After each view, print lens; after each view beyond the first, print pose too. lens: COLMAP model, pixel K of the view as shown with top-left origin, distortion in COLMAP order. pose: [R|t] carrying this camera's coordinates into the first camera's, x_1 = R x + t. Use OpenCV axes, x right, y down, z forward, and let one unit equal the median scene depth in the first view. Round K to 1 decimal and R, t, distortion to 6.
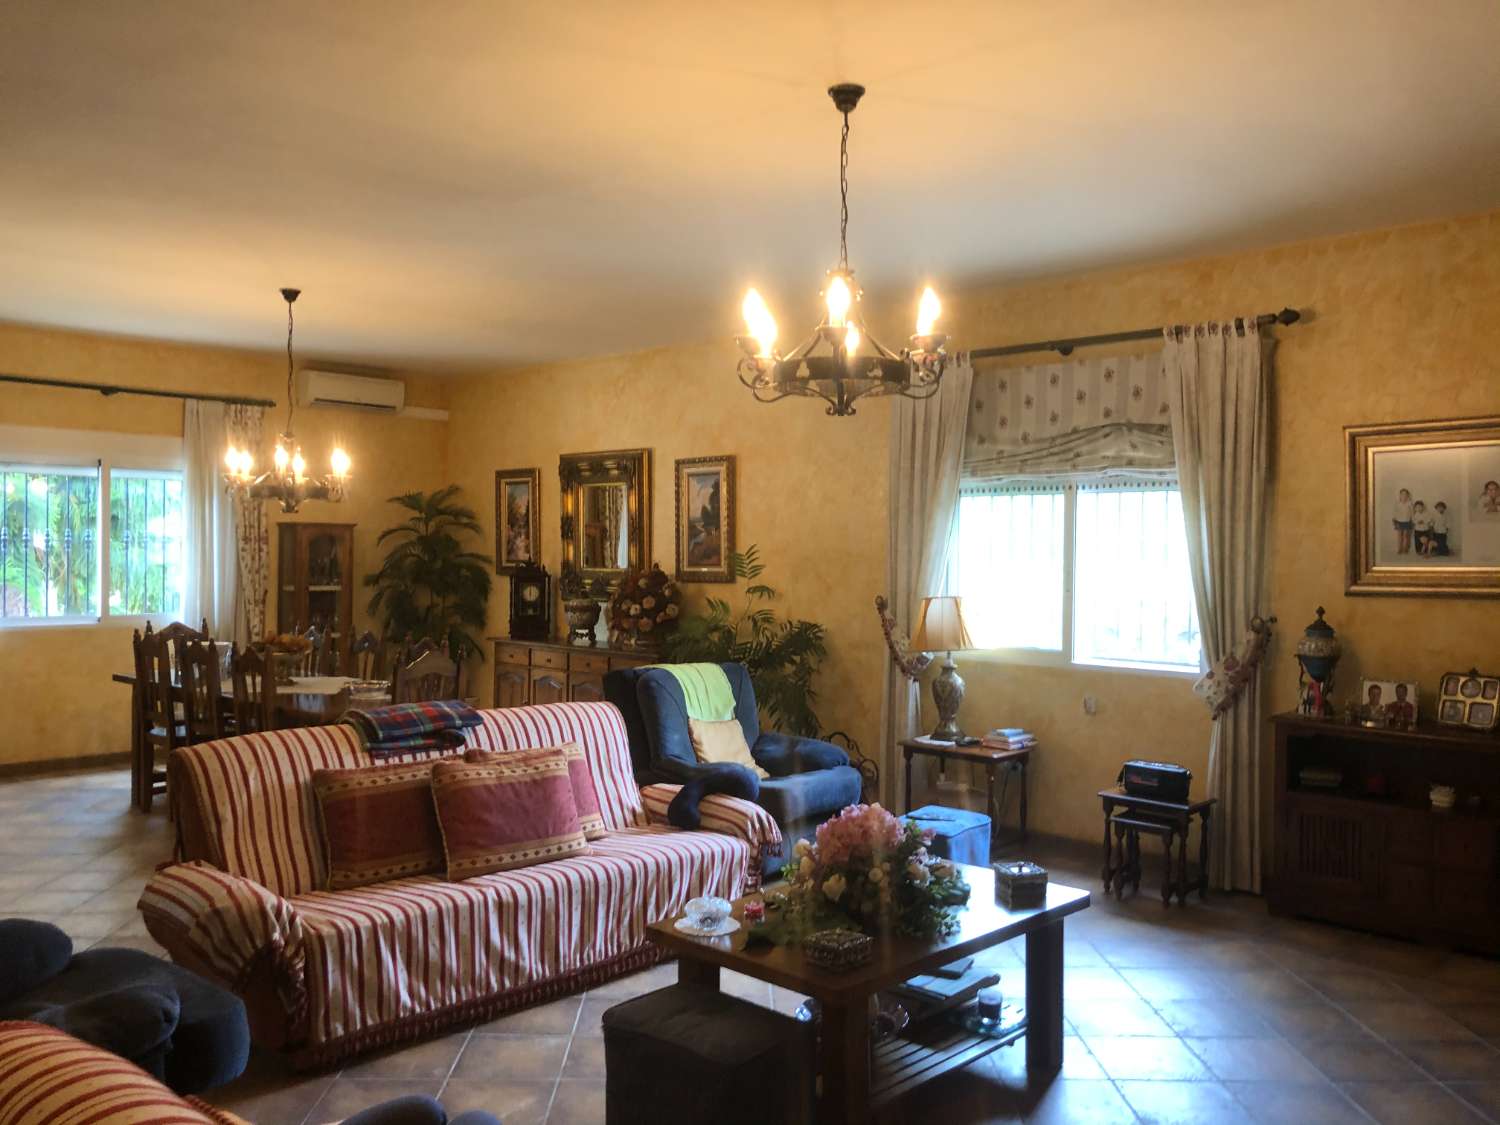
lens RADIAL K [[1234.1, 0, 745.4], [0, 1234.1, 559.9], [0, 0, 1]] dist [0.012200, 0.007874]
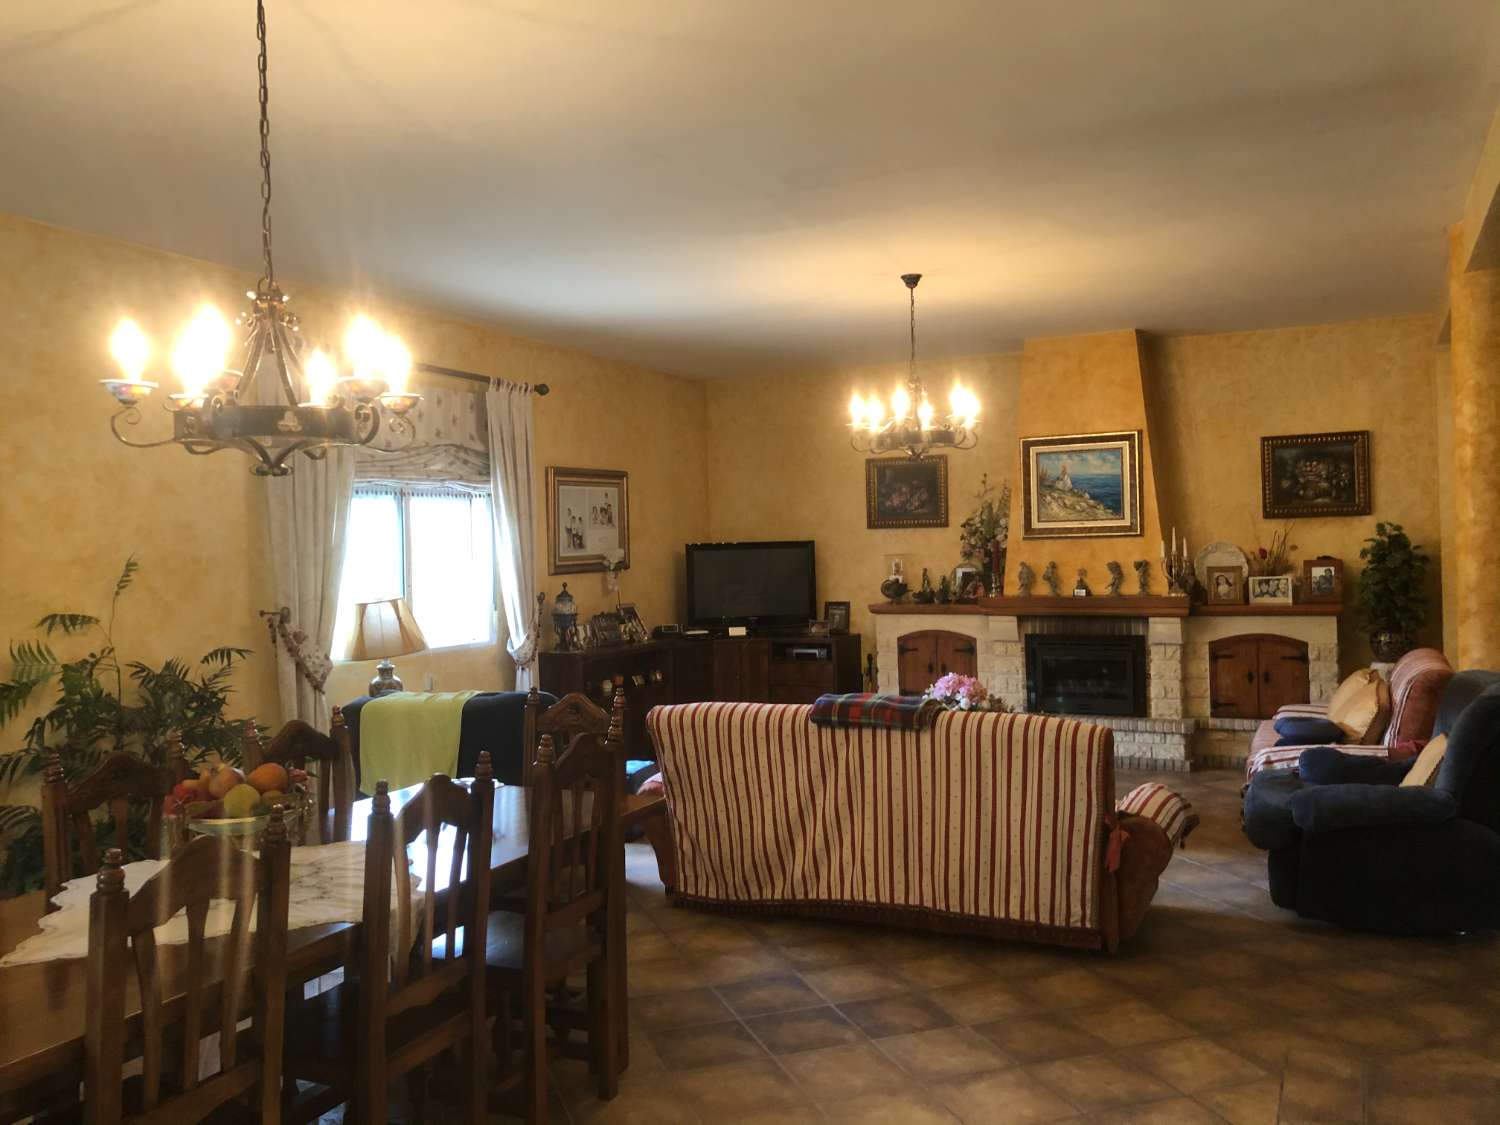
lens RADIAL K [[1234.1, 0, 745.4], [0, 1234.1, 559.9], [0, 0, 1]] dist [0.012200, 0.007874]
pose [[-0.286533, -0.018820, 0.957886, -0.951681], [0.018714, 0.999506, 0.025236, -0.022104], [-0.957888, 0.025157, -0.286039, 1.079088]]
